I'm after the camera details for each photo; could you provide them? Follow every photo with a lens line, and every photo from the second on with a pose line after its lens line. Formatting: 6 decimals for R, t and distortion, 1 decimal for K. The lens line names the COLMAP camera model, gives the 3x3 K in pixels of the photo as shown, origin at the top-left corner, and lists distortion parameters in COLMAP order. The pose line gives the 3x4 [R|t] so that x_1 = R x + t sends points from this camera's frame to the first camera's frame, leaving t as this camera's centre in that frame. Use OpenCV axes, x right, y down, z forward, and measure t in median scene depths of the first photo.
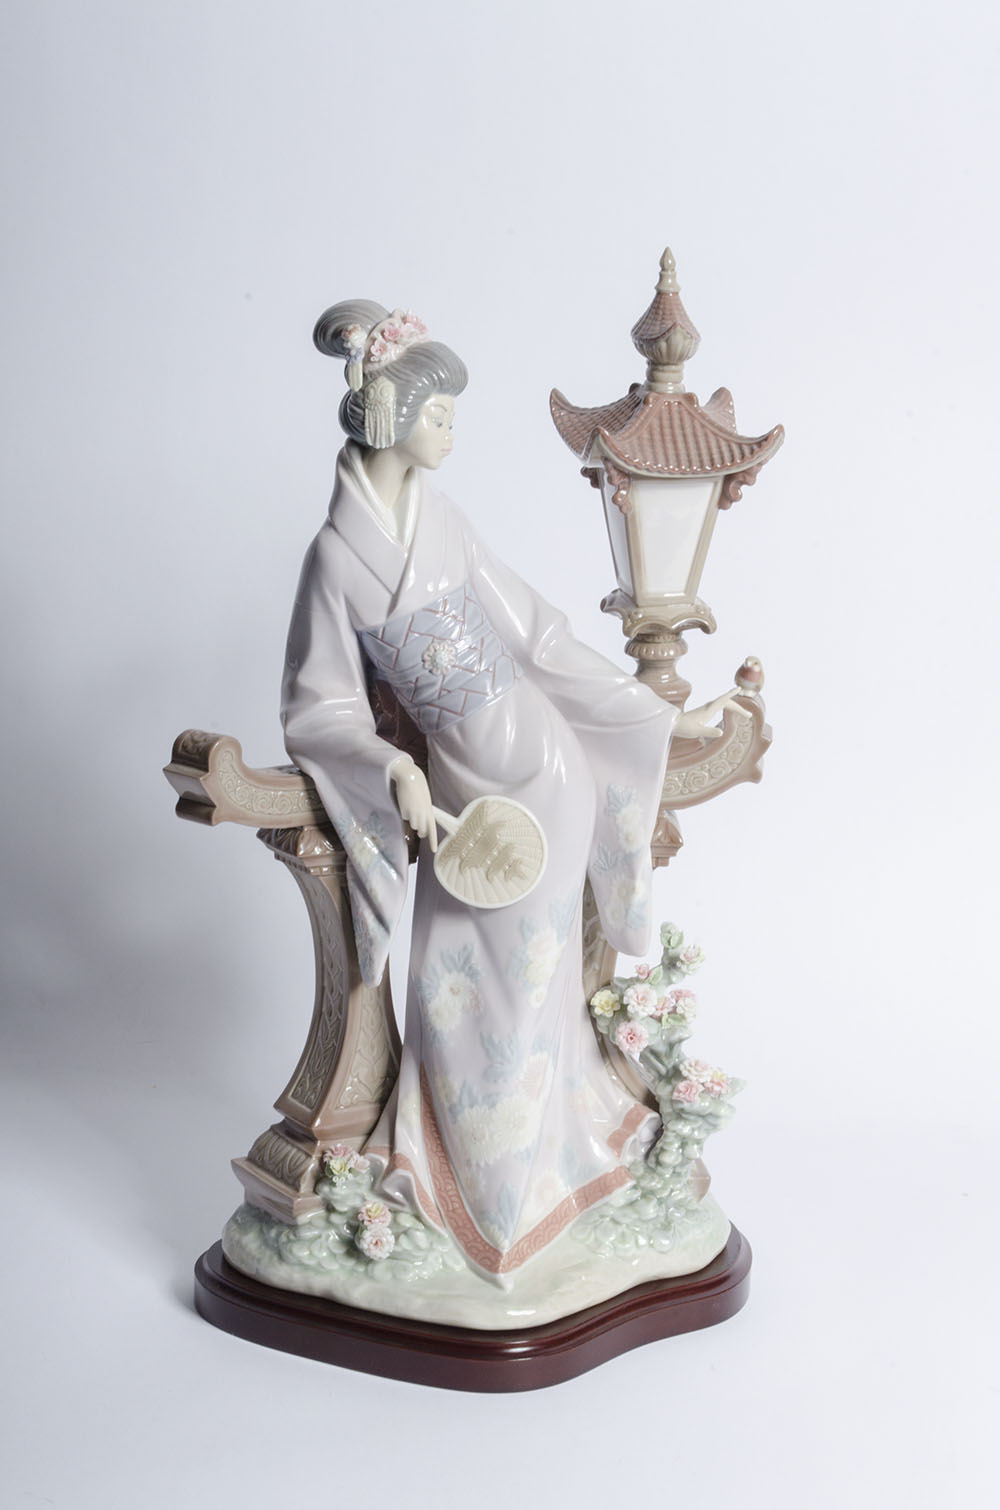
lens RADIAL K [[3186.1, 0, 500.8], [0, 3186.1, 756.6], [0, 0, 1]] dist [0.018152, 0.000000]
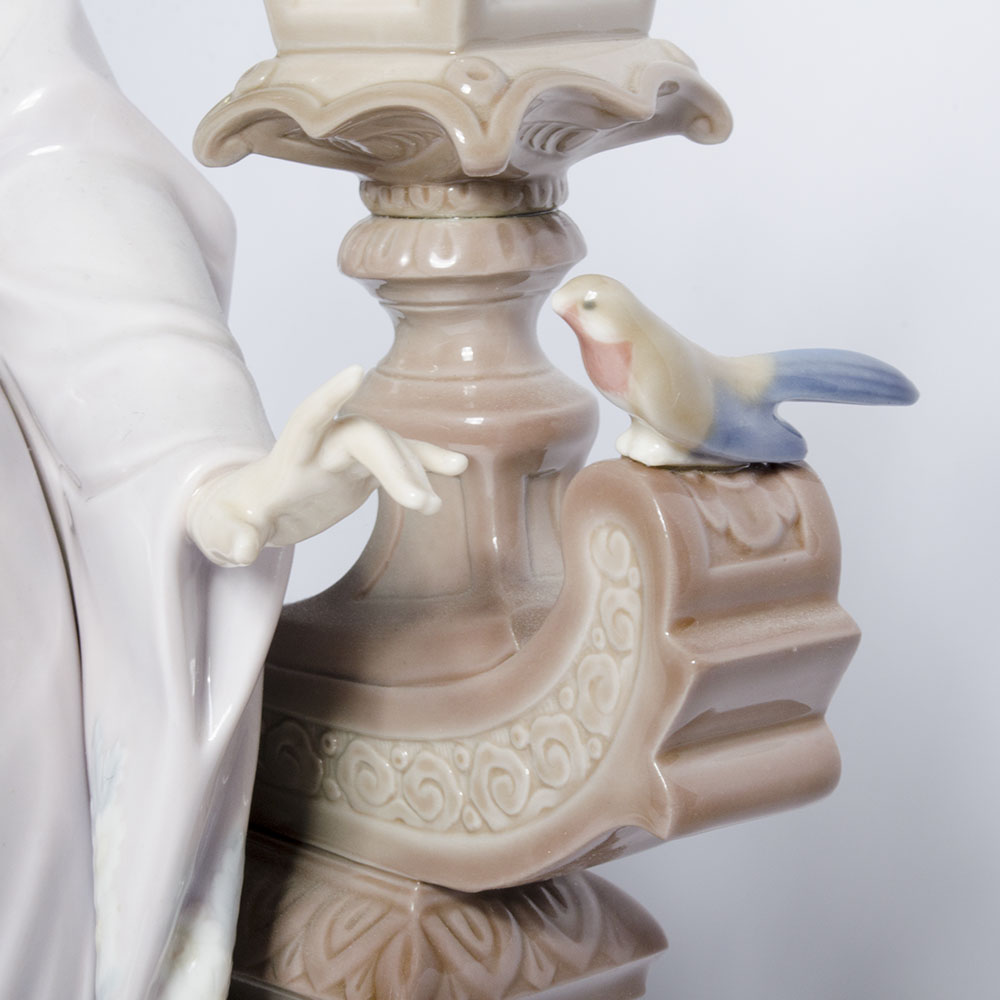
lens RADIAL K [[3212.3, 0, 497.6], [0, 3212.3, 497.7], [0, 0, 1]] dist [-0.177600, 0.000000]
pose [[0.690360, 0.103627, -0.716006, 0.245488], [-0.178005, 0.983594, -0.029274, -0.007340], [0.701226, 0.147663, 0.697480, 0.846731]]
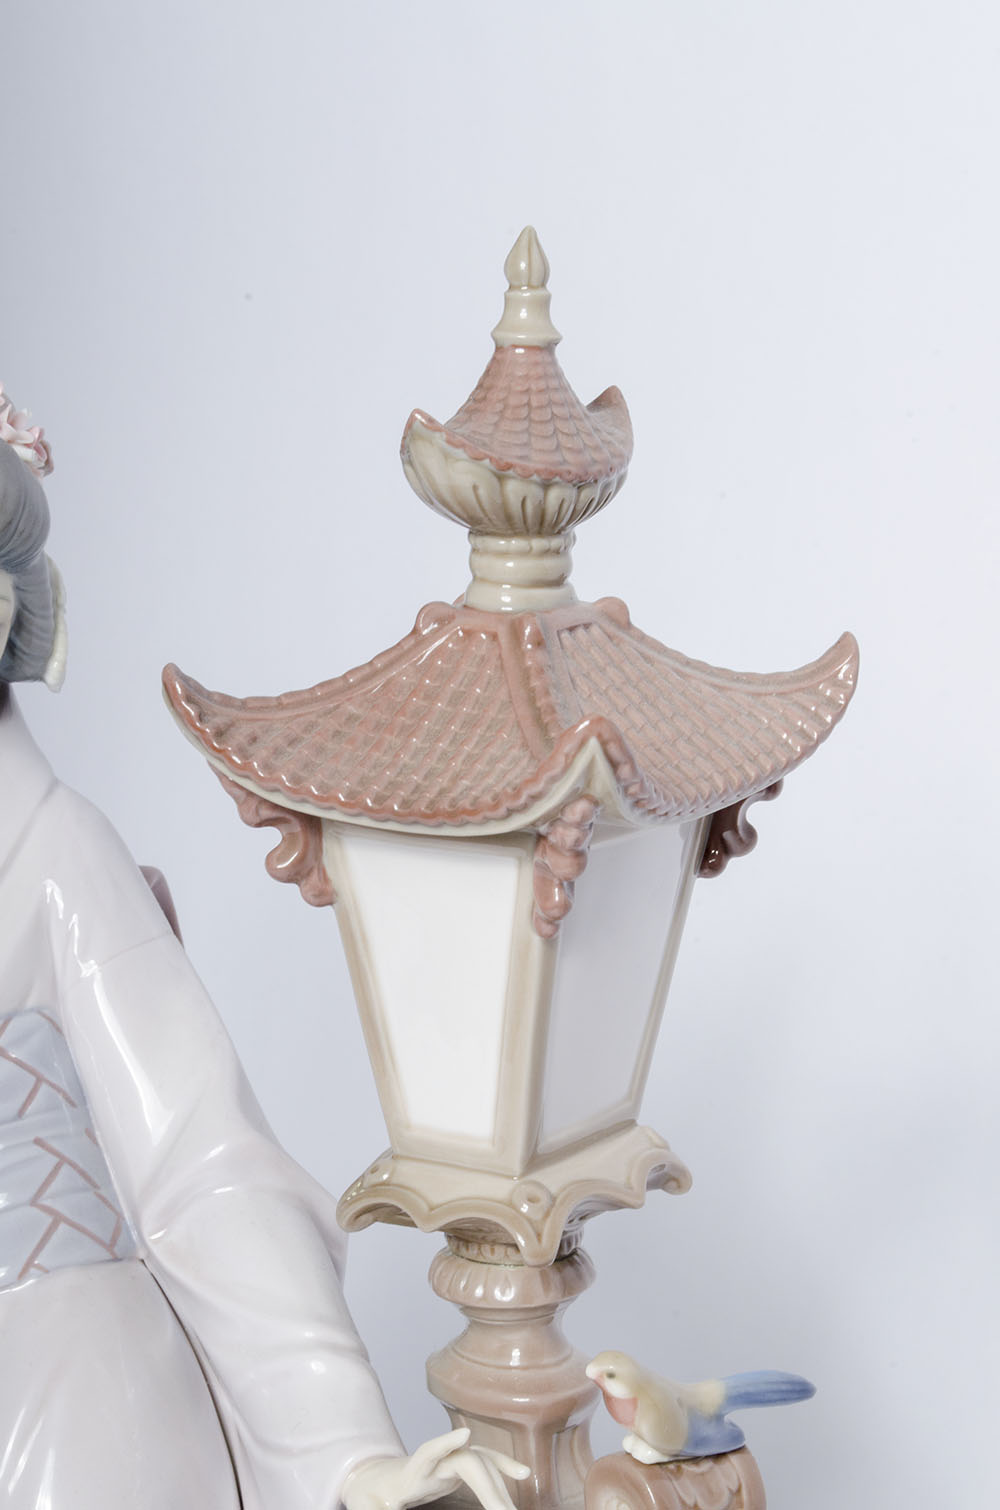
lens RADIAL K [[3307.2, 0, 511.9], [0, 3307.2, 762.8], [0, 0, 1]] dist [0.058245, 0.000000]
pose [[0.727472, 0.115965, -0.676266, 0.321359], [-0.183495, 0.982596, -0.028895, -0.085372], [0.661145, 0.145112, 0.736090, 0.715324]]
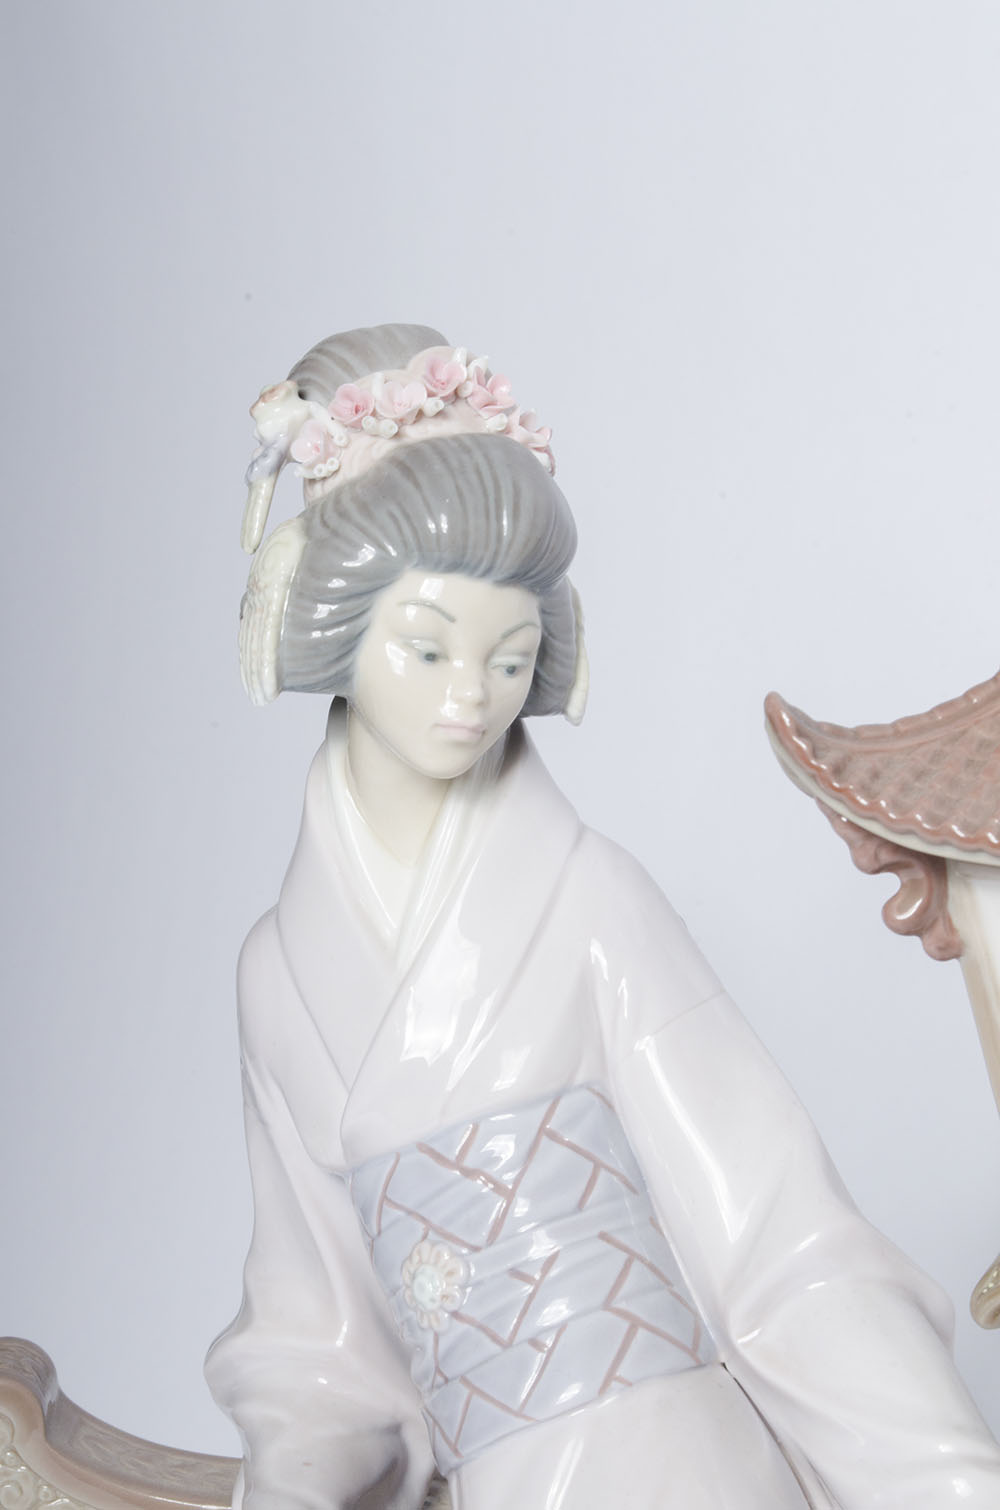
lens RADIAL K [[3354.7, 0, 504.6], [0, 3354.7, 761.7], [0, 0, 1]] dist [0.039802, 0.000000]
pose [[0.706514, 0.084602, -0.702624, 0.250839], [-0.133567, 0.990926, -0.014991, -0.084877], [0.694980, 0.104439, 0.711403, 0.710774]]
